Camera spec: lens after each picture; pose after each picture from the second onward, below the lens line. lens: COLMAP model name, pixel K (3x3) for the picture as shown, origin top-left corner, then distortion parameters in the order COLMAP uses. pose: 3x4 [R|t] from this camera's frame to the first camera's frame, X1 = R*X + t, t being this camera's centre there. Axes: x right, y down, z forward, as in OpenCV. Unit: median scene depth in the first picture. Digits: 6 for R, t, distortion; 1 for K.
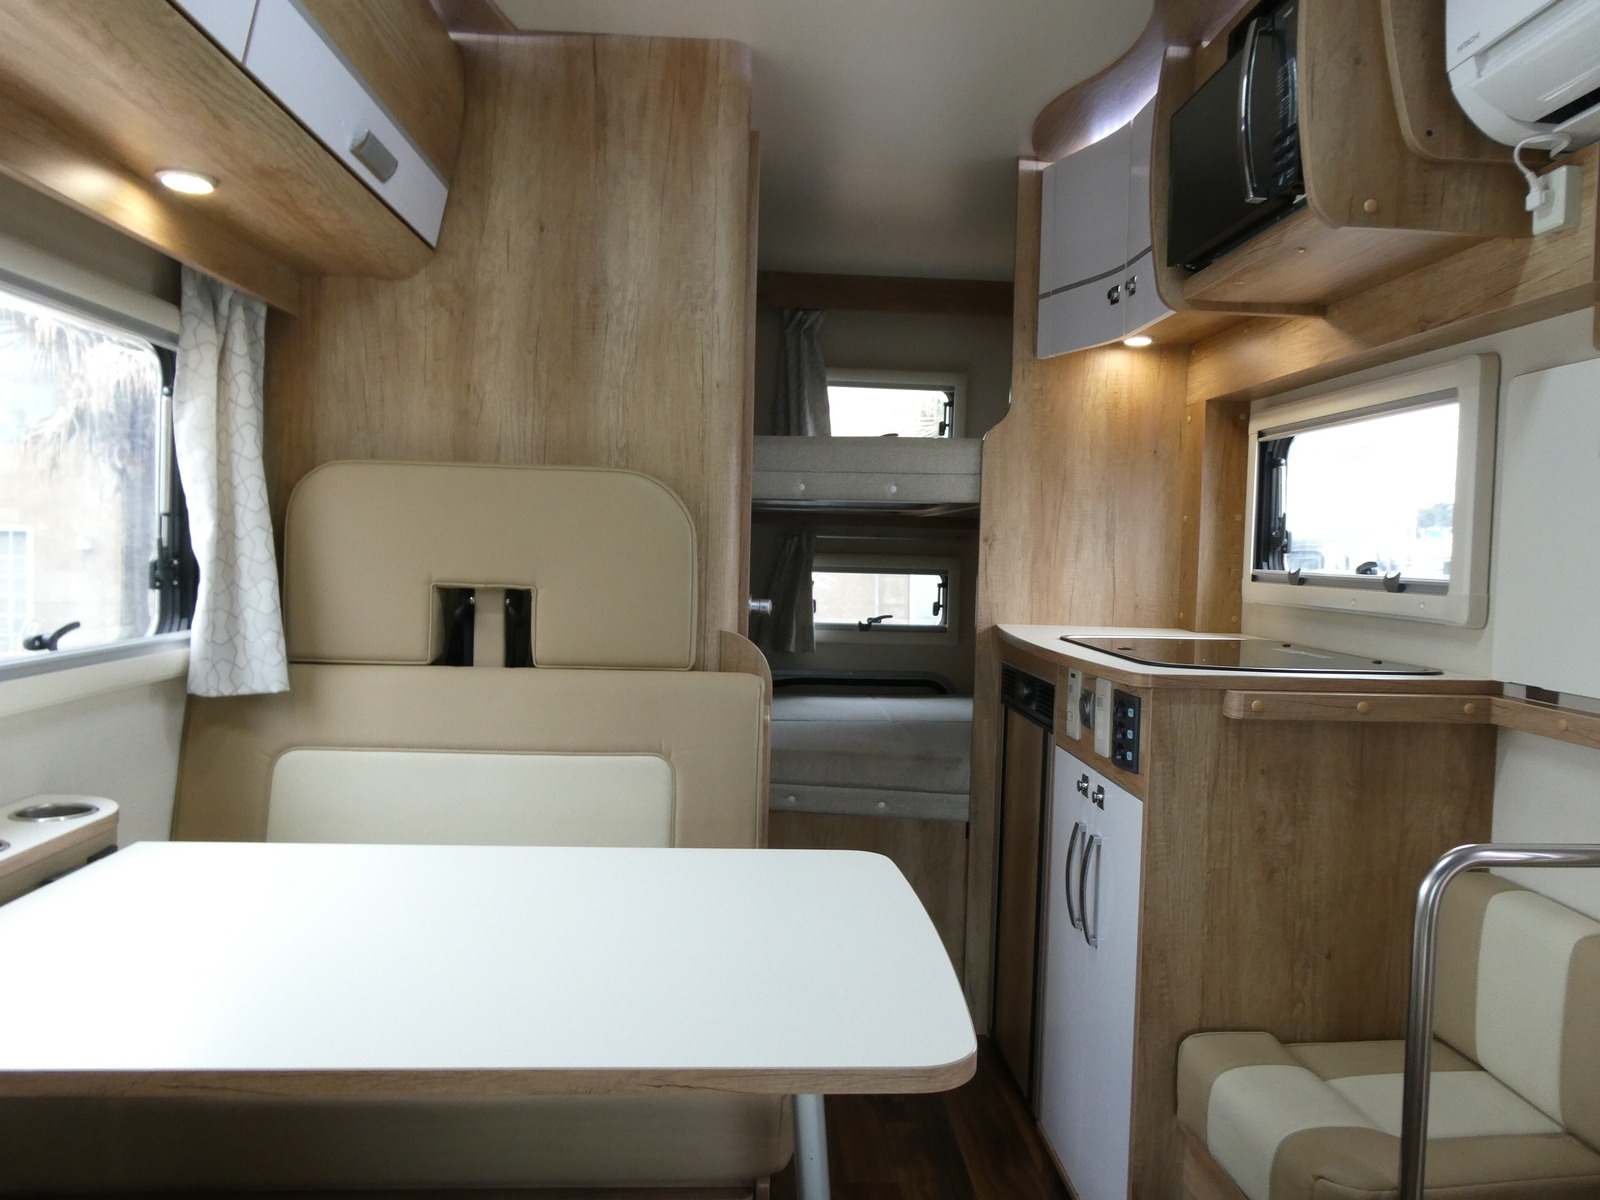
lens RADIAL K [[1131.2, 0, 798.2], [0, 1131.2, 601.7], [0, 0, 1]] dist [-0.004625, 0.012078]
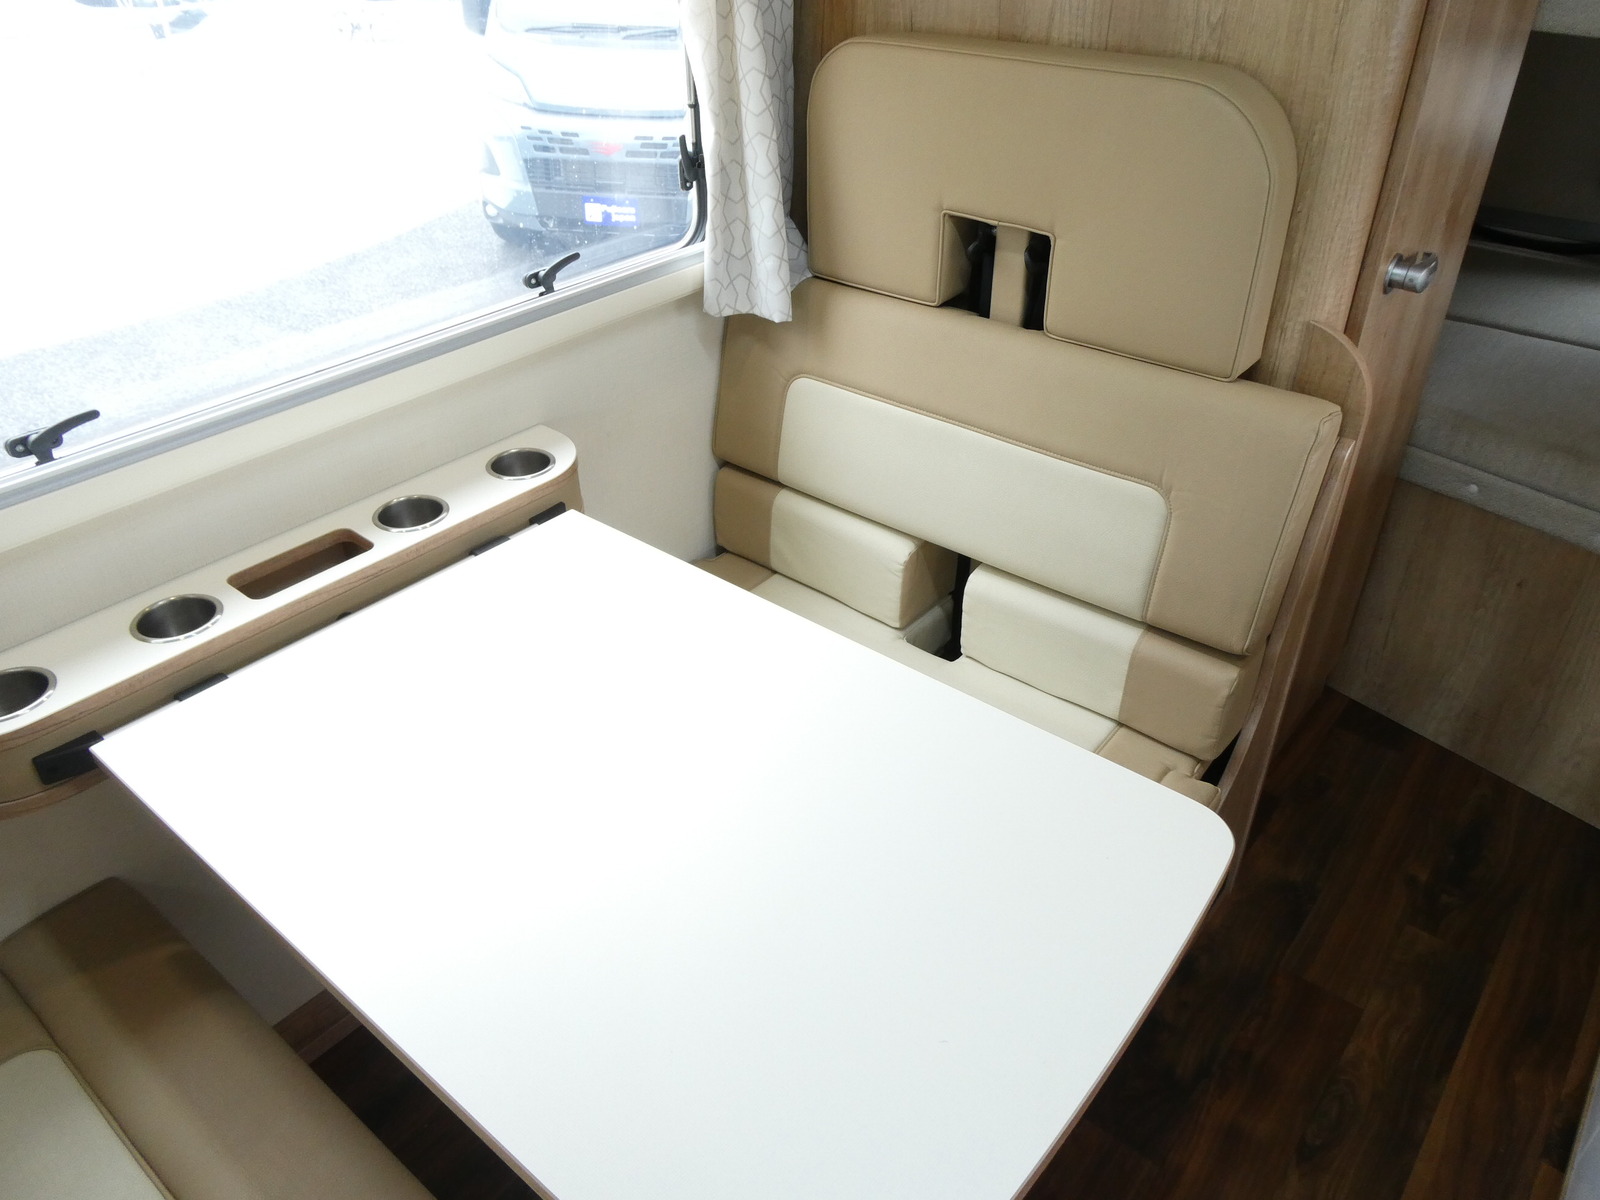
lens RADIAL K [[1131.2, 0, 831.1], [0, 1131.2, 585.1], [0, 0, 1]] dist [-0.004625, 0.012078]
pose [[0.745767, 0.340087, -0.572863, 0.166836], [-0.004769, 0.862591, 0.505879, -0.186386], [0.666190, -0.374536, 0.644914, 0.303237]]
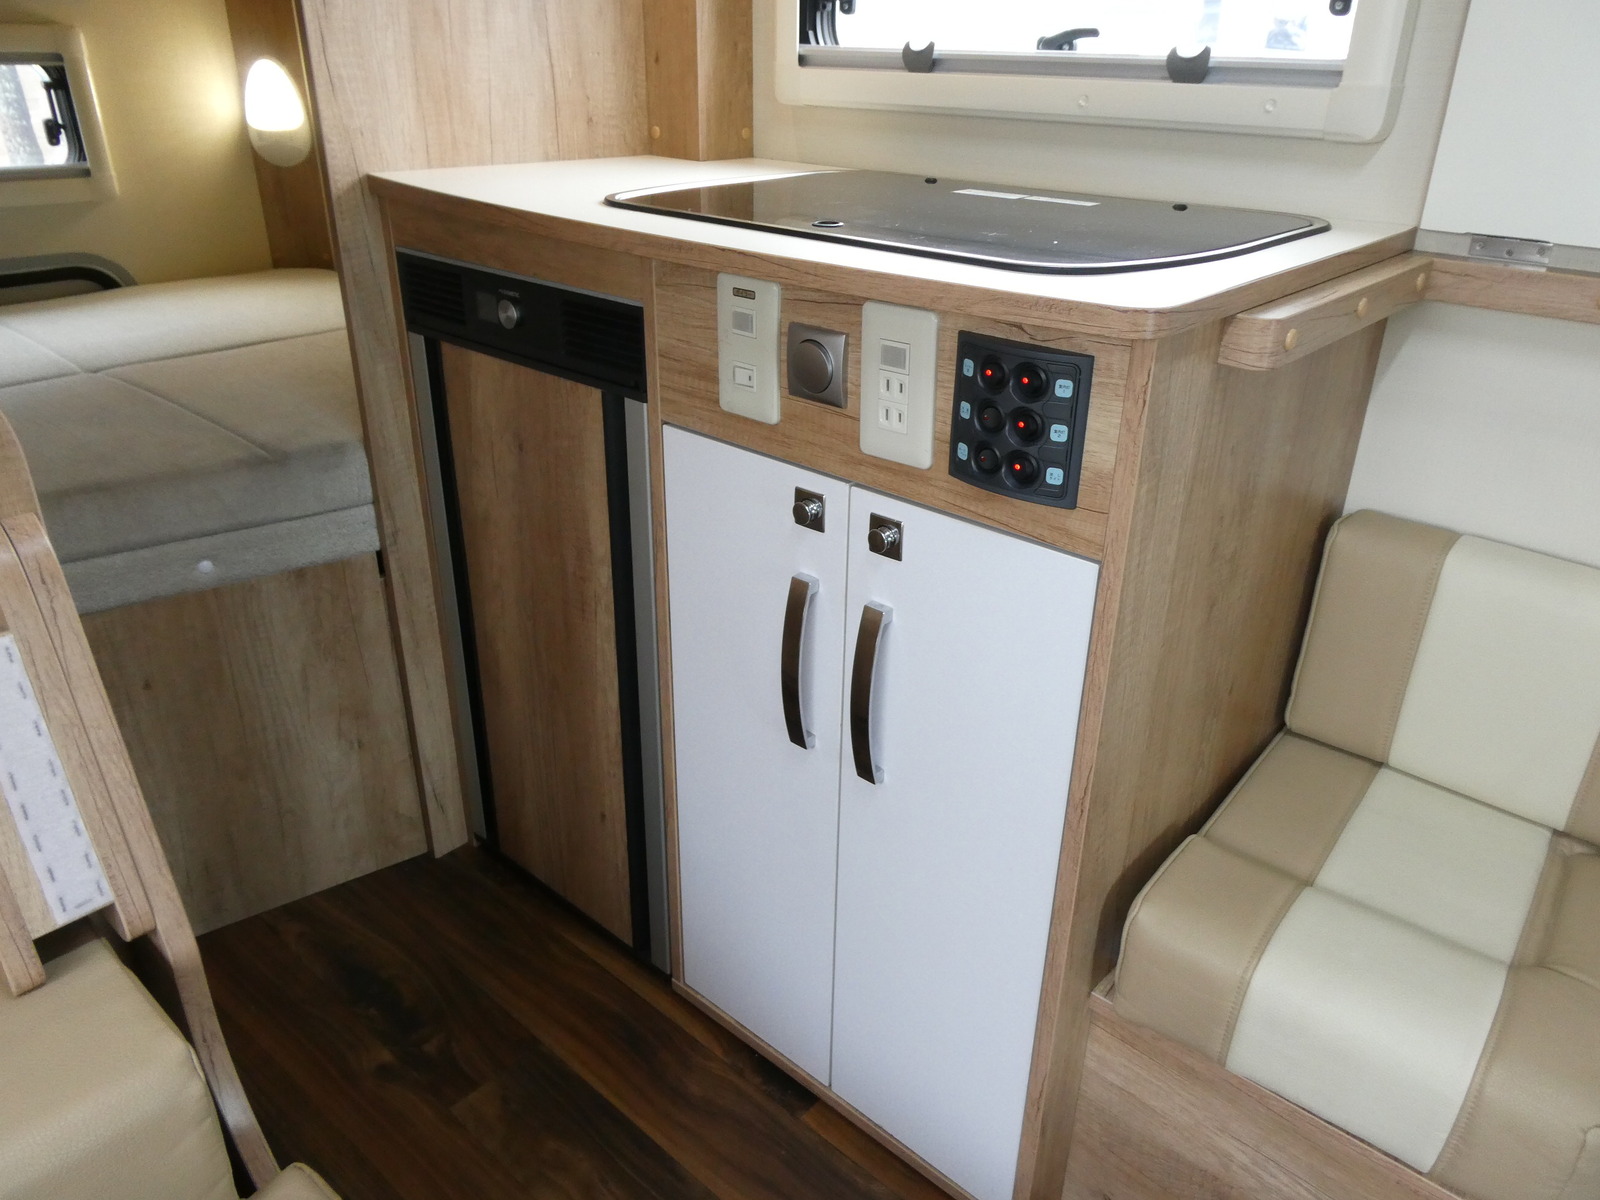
lens RADIAL K [[1131.2, 0, 805.6], [0, 1131.2, 595.2], [0, 0, 1]] dist [-0.004625, 0.012078]
pose [[0.698150, -0.325476, 0.637693, -0.088146], [0.033606, 0.904608, 0.424917, -0.022312], [-0.715162, -0.275225, 0.642490, 0.620285]]
